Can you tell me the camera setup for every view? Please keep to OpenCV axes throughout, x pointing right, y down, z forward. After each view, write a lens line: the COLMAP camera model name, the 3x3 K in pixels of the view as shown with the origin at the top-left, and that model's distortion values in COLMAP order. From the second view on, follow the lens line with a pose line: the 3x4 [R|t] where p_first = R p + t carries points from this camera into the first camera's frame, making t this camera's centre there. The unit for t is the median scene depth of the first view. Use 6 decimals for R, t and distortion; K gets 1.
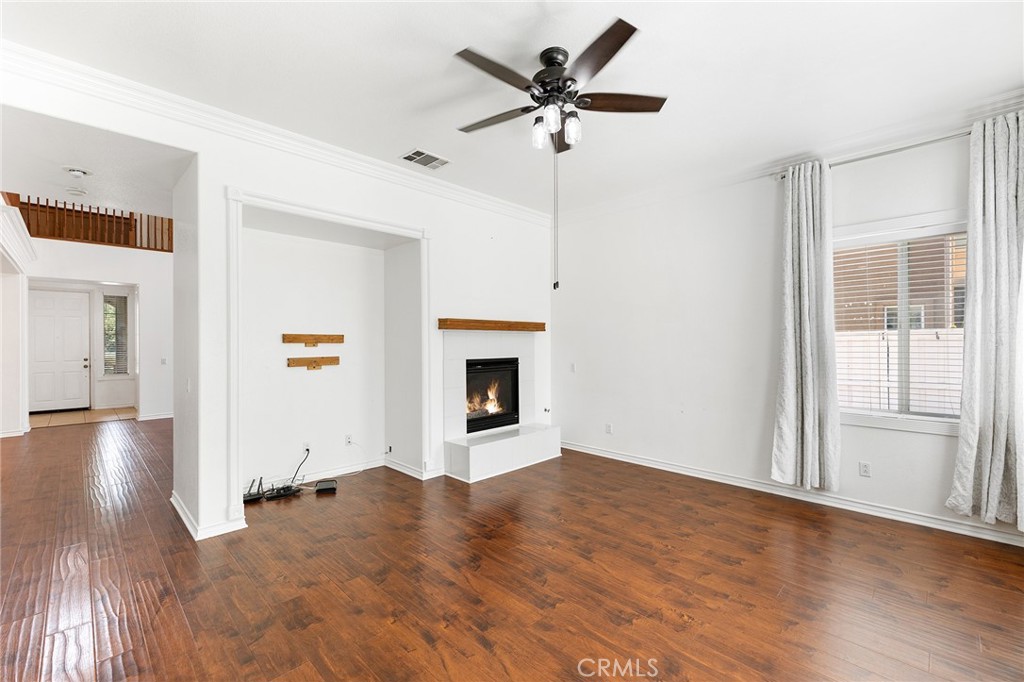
lens RADIAL K [[434.4, 0, 508.8], [0, 434.4, 341.3], [0, 0, 1]] dist [0.001330, 0.000174]
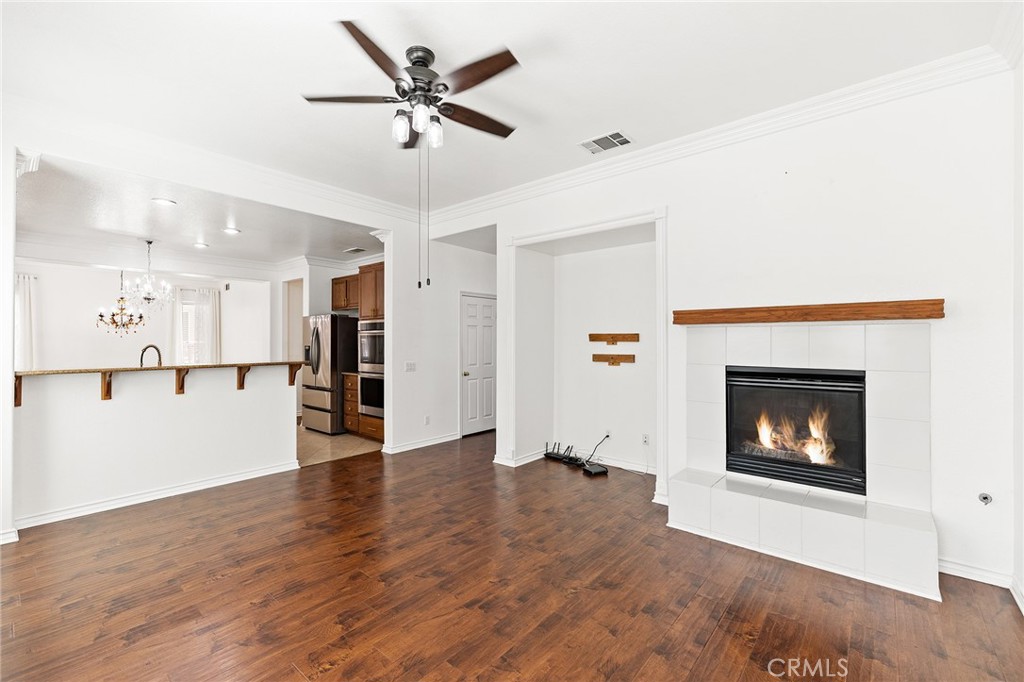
lens RADIAL K [[434.6, 0, 499.5], [0, 434.6, 338.8], [0, 0, 1]] dist [0.001869, 0.000125]
pose [[0.068623, -0.001908, -0.997641, 0.689791], [0.001197, 0.999998, -0.001830, -0.001463], [0.997642, -0.001069, 0.068625, 0.688711]]
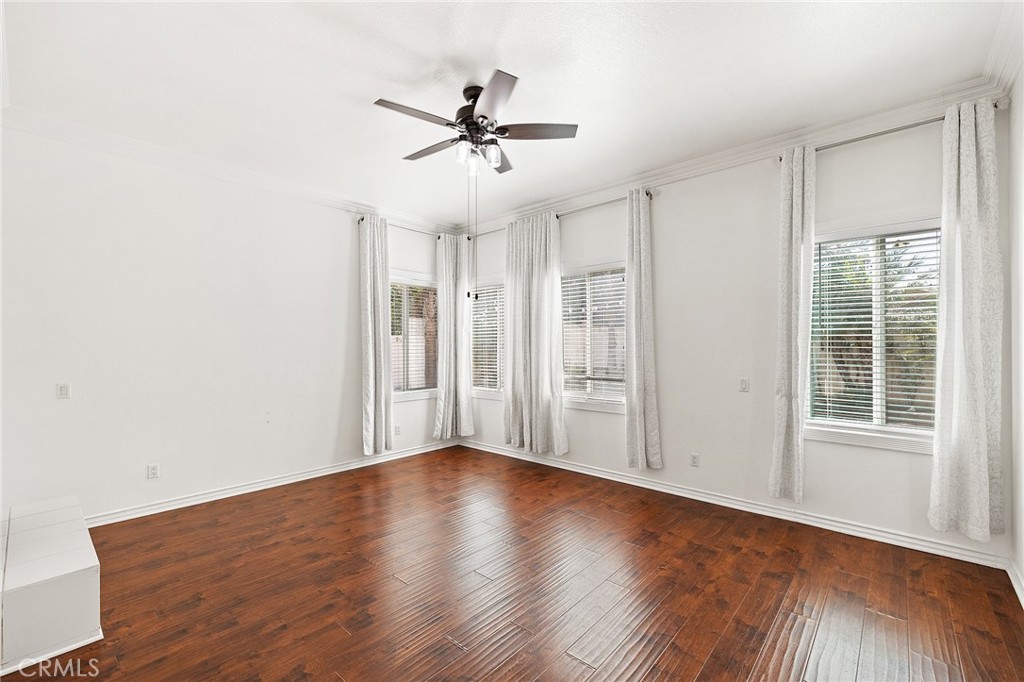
lens RADIAL K [[434.4, 0, 508.8], [0, 434.4, 341.3], [0, 0, 1]] dist [0.001330, 0.000174]
pose [[-0.060420, 0.011476, 0.998107, -0.638277], [-0.003117, 0.999927, -0.011685, -0.000965], [-0.998168, -0.003817, -0.060380, 0.608281]]
